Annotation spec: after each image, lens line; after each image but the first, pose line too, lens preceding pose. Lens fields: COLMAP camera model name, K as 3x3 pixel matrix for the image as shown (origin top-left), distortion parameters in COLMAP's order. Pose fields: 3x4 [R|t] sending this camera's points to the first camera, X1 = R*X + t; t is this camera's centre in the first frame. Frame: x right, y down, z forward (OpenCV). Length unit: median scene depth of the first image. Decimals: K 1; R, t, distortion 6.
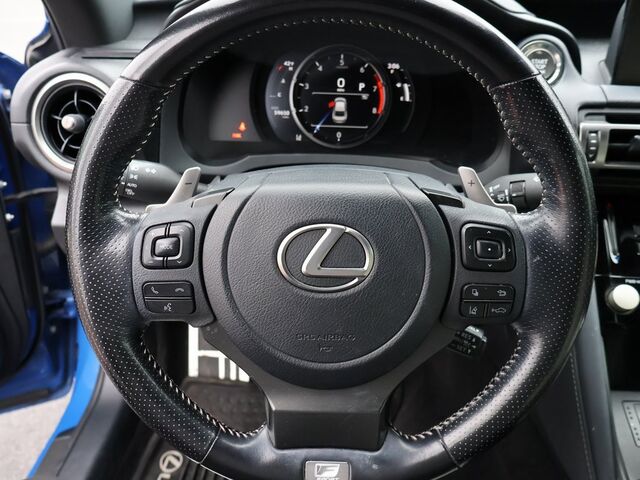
lens RADIAL K [[607.9, 0, 328.6], [0, 607.9, 241.7], [0, 0, 1]] dist [0.009912, 0.019977]
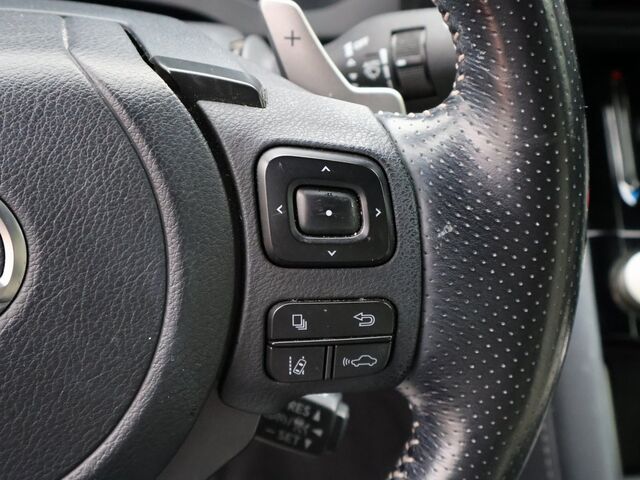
lens RADIAL K [[1227.0, 0, 320.0], [0, 1227.0, 240.0], [0, 0, 1]] dist [0.027647, 0.091317]
pose [[0.980841, -0.053481, 0.187324, 0.107652], [0.038213, 0.995716, 0.084193, -0.035870], [-0.191024, -0.075422, 0.978683, 0.222500]]
